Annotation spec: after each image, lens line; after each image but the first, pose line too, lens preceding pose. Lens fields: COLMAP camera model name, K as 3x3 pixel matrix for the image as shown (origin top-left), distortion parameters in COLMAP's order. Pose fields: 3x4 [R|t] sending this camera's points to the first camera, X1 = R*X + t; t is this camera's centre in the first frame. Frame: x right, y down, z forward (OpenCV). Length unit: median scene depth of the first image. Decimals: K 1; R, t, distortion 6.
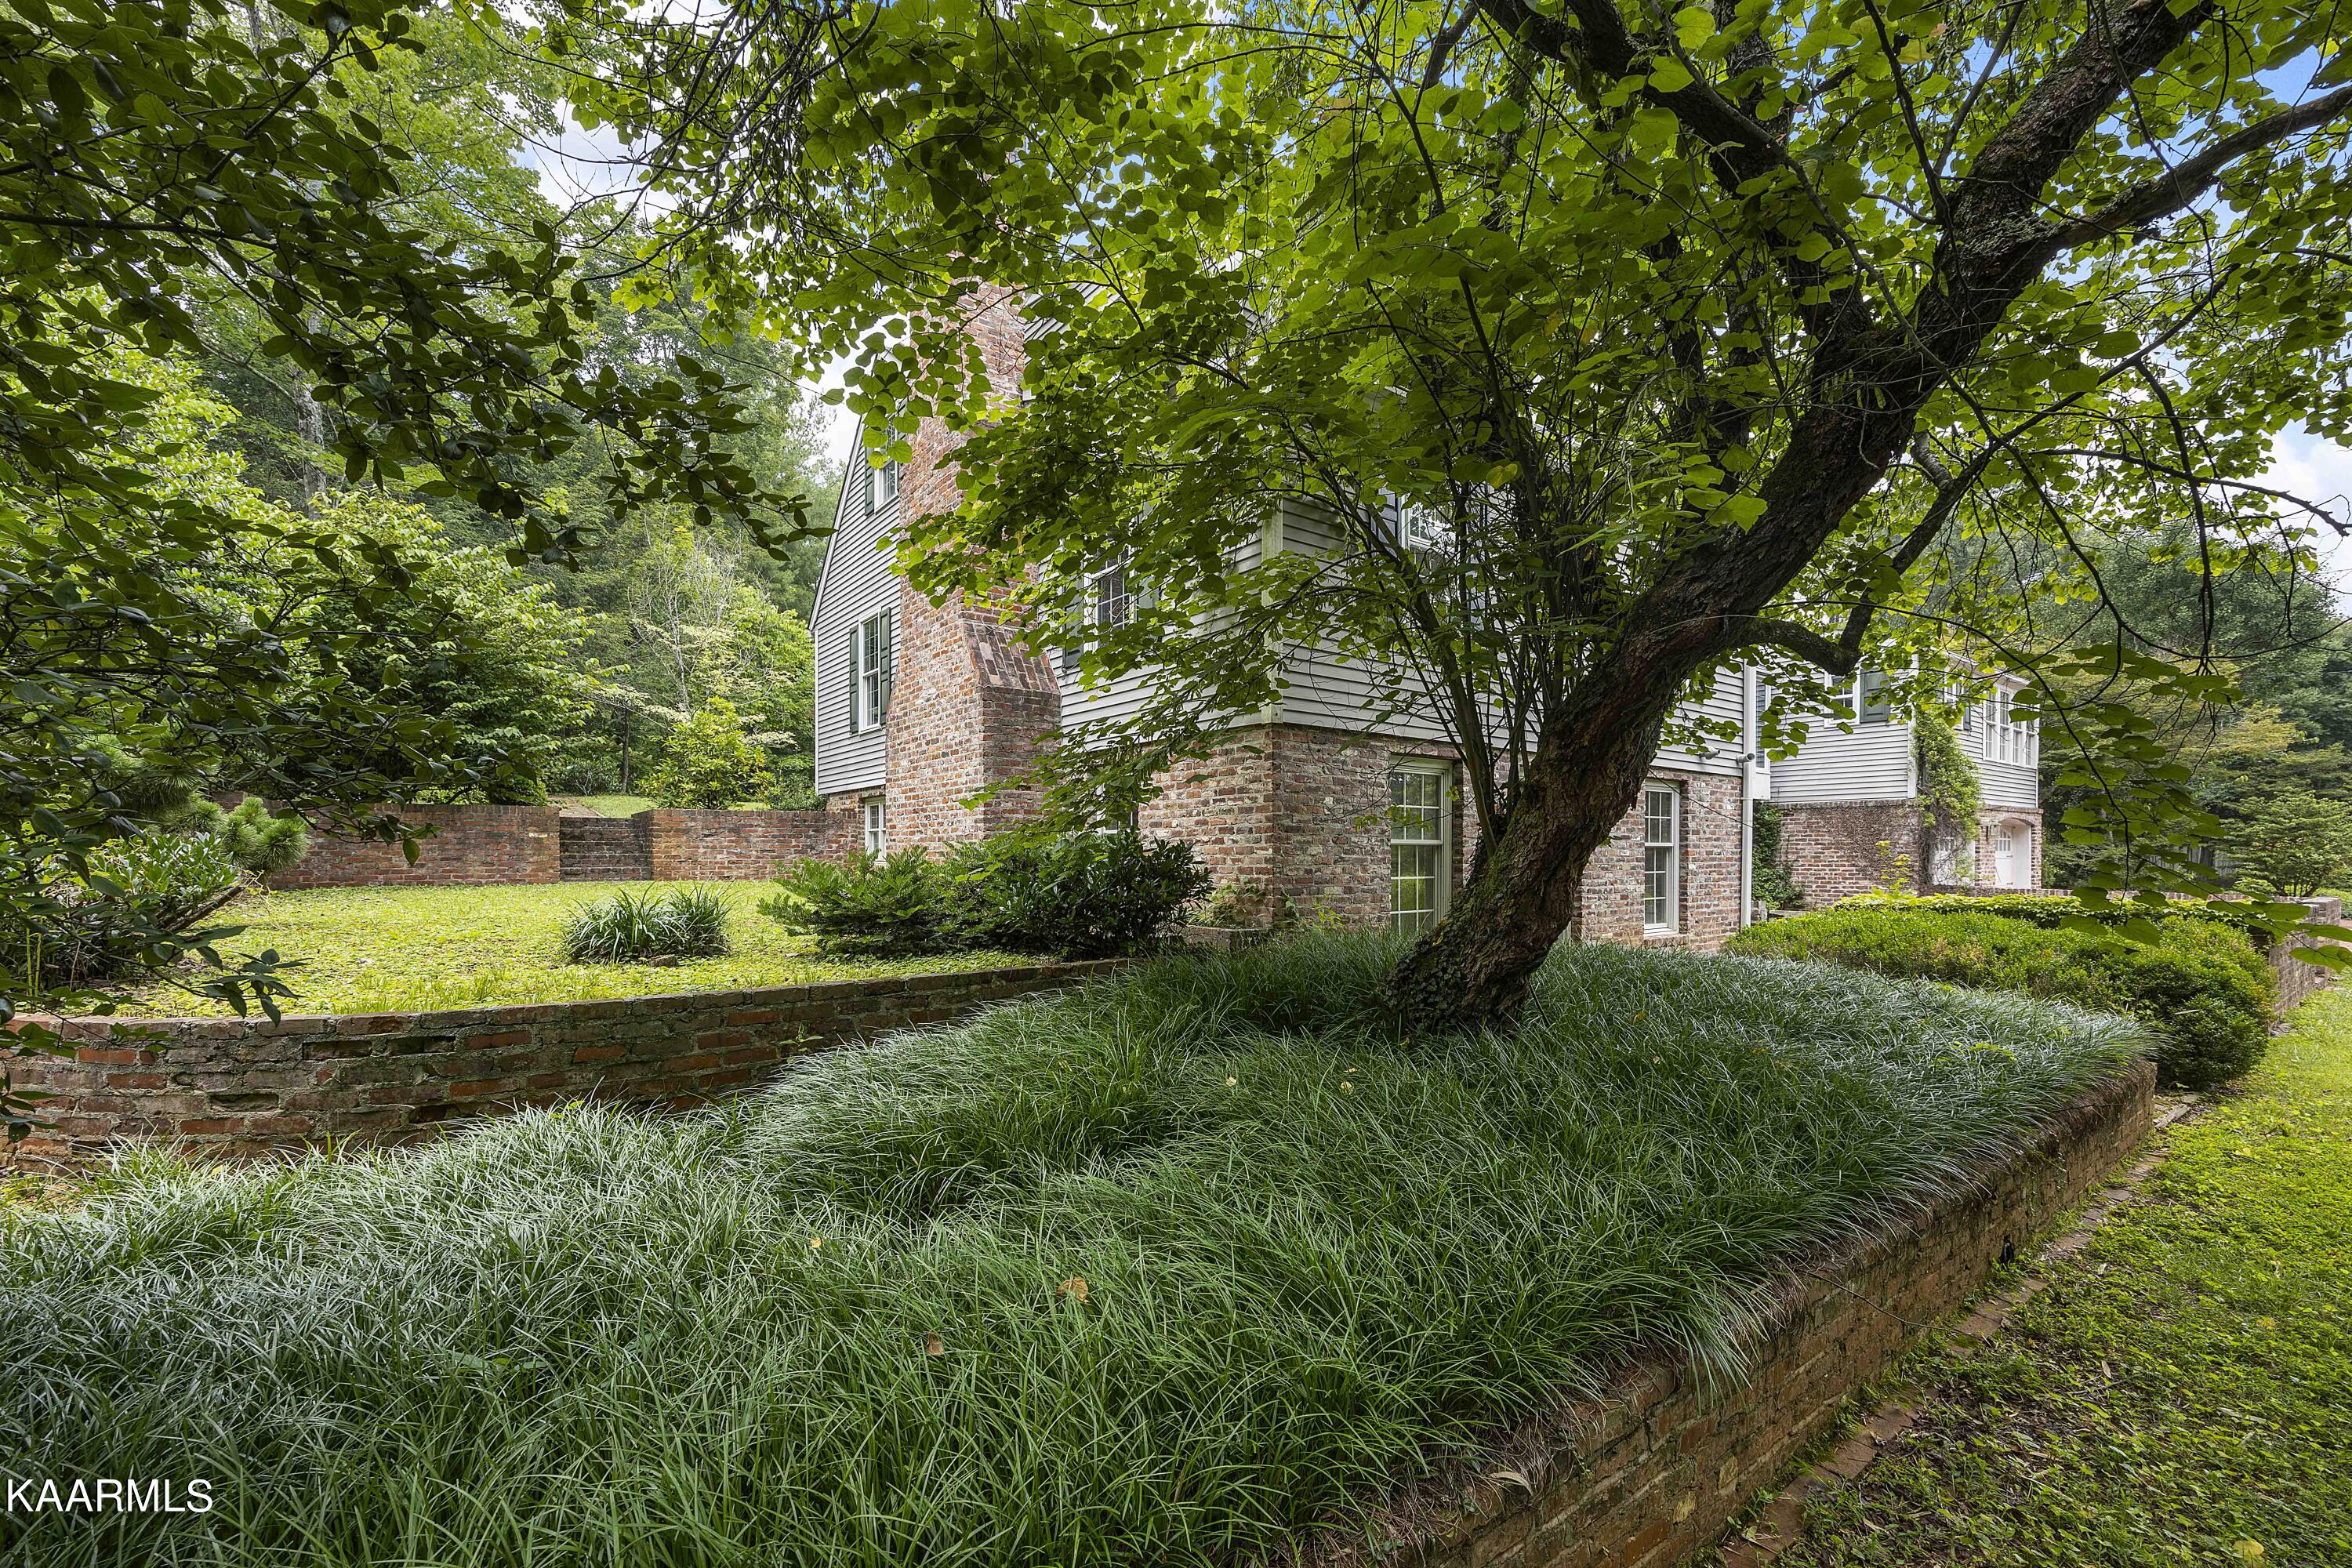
lens RADIAL K [[958.6, 0, 1175.4], [0, 958.6, 847.5], [0, 0, 1]] dist [-0.000045, -0.000023]
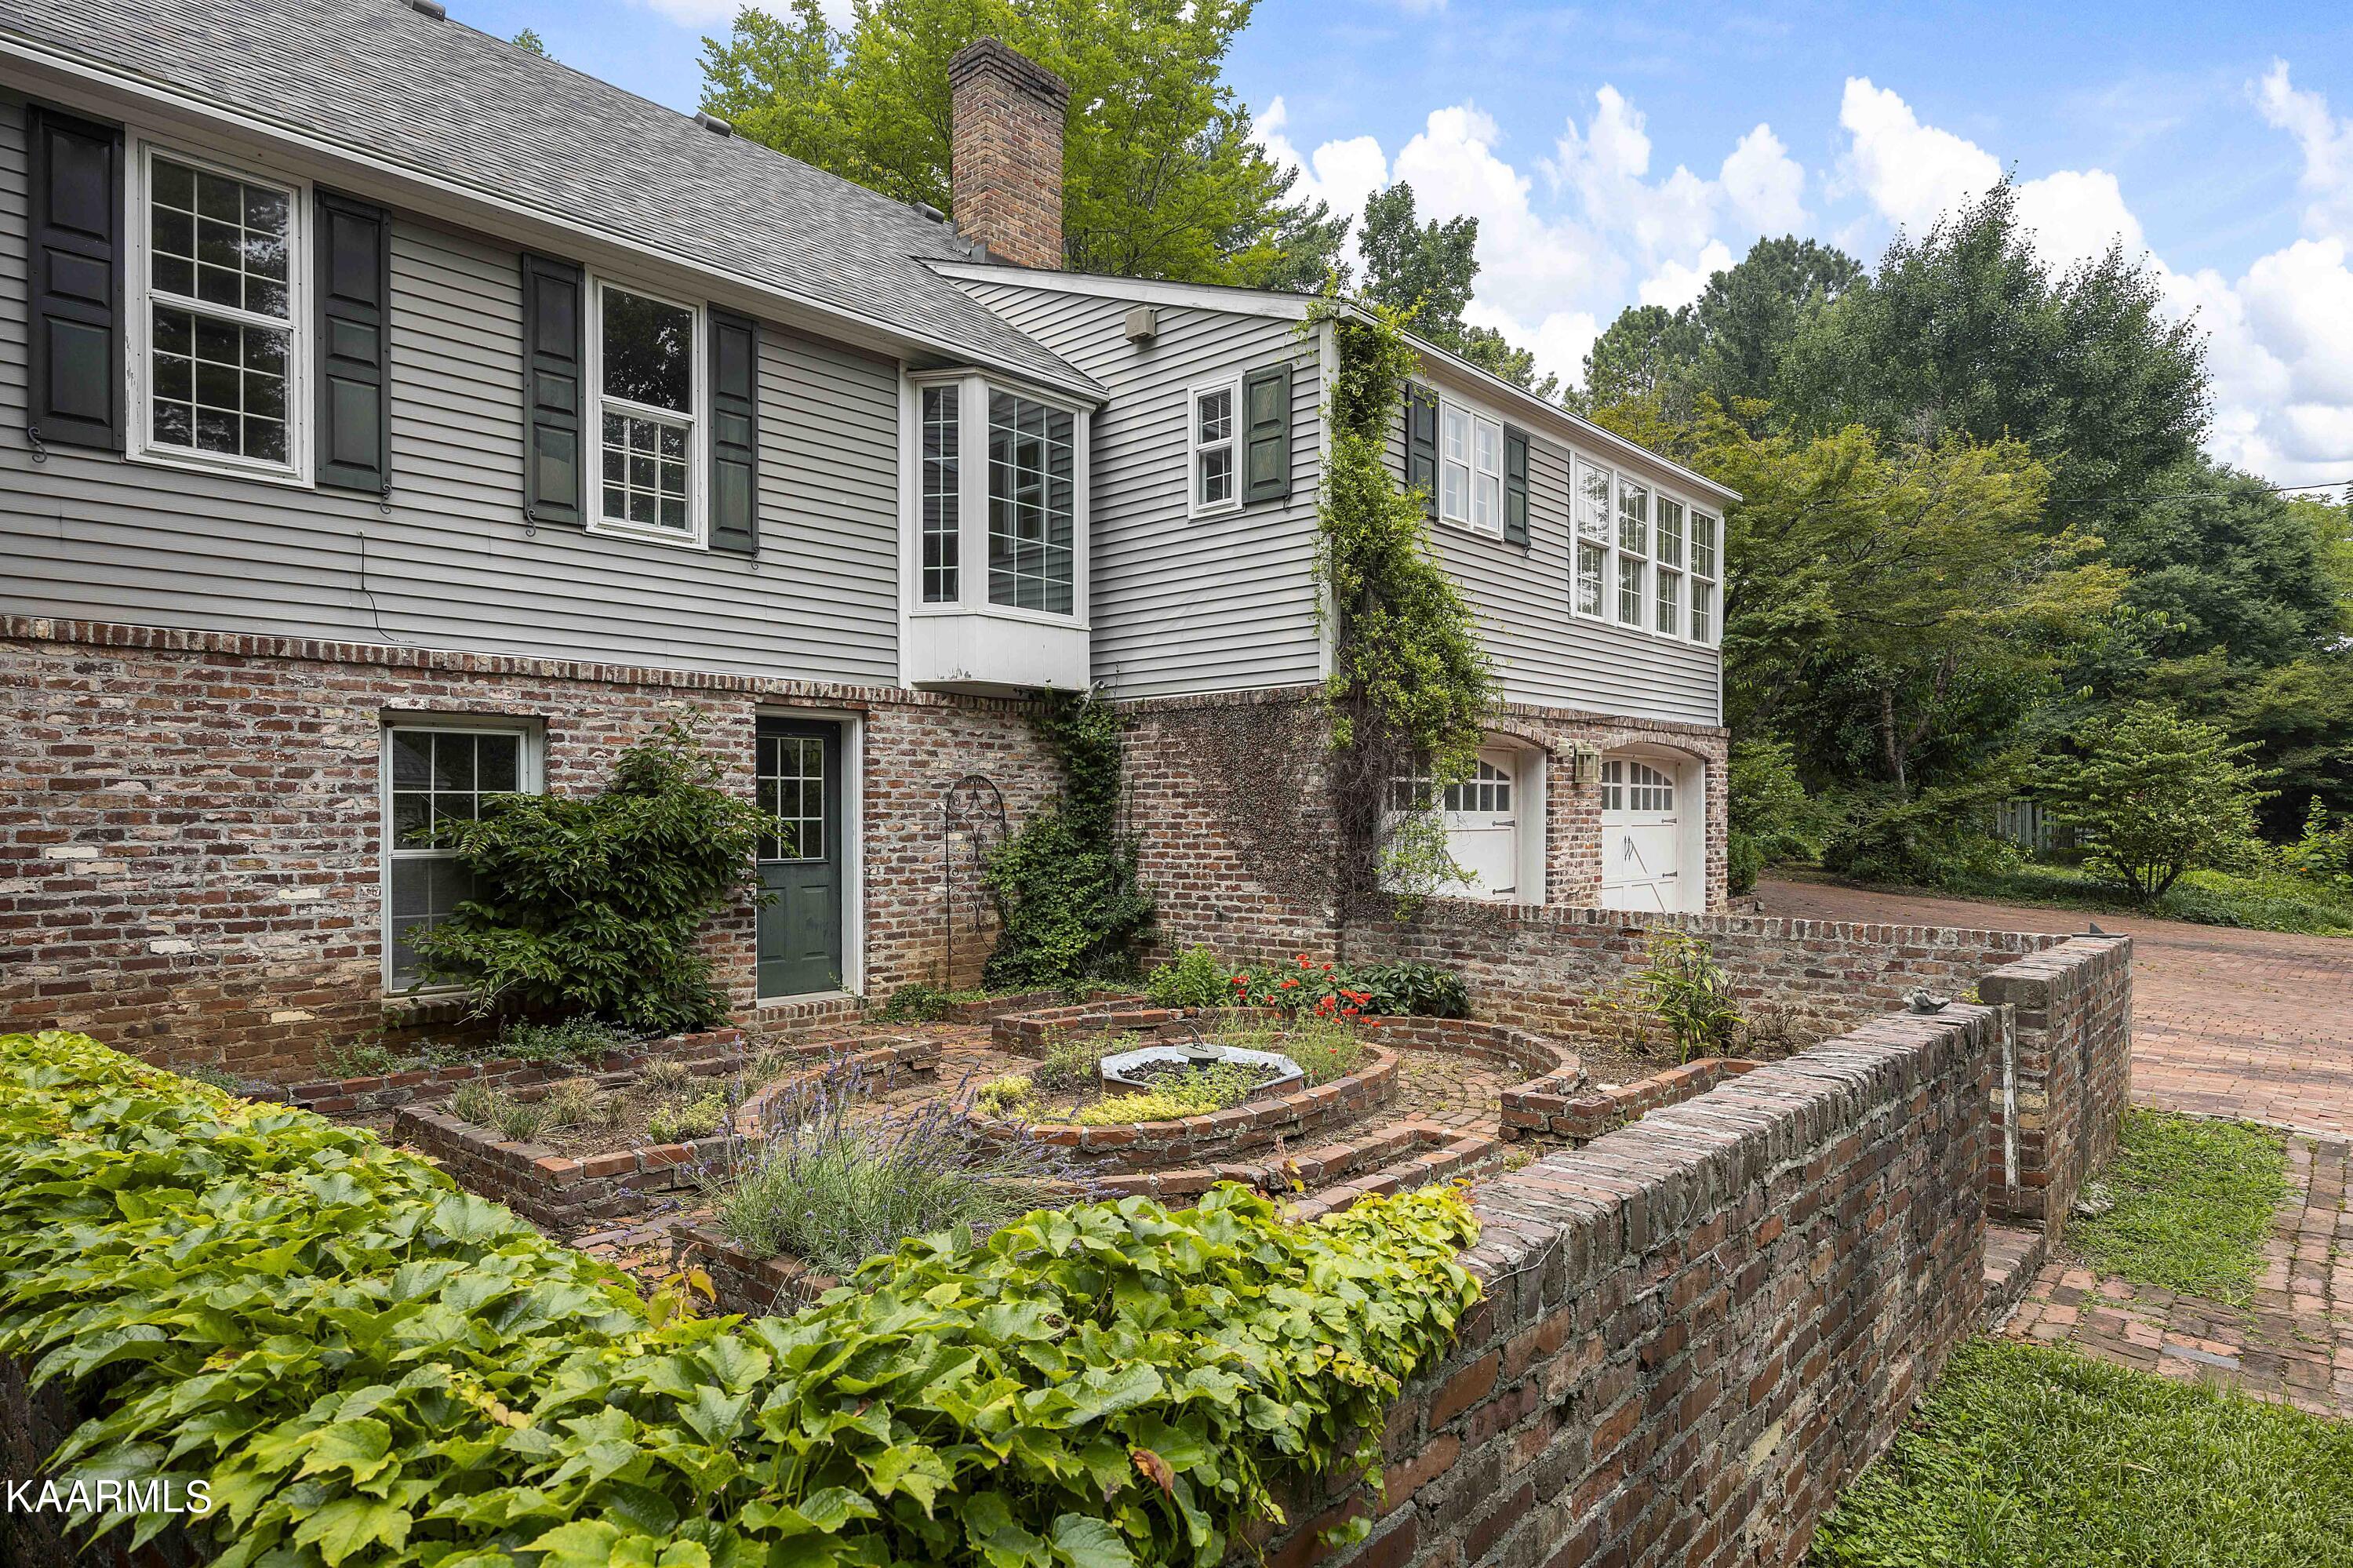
lens RADIAL K [[1346.7, 0, 1175.1], [0, 1346.7, 802.2], [0, 0, 1]] dist [-0.000534, 0.000319]
pose [[0.978340, -0.001011, 0.207004, 0.468155], [0.001923, 0.999989, -0.004201, 0.001772], [-0.206998, 0.004508, 0.978331, 0.358171]]
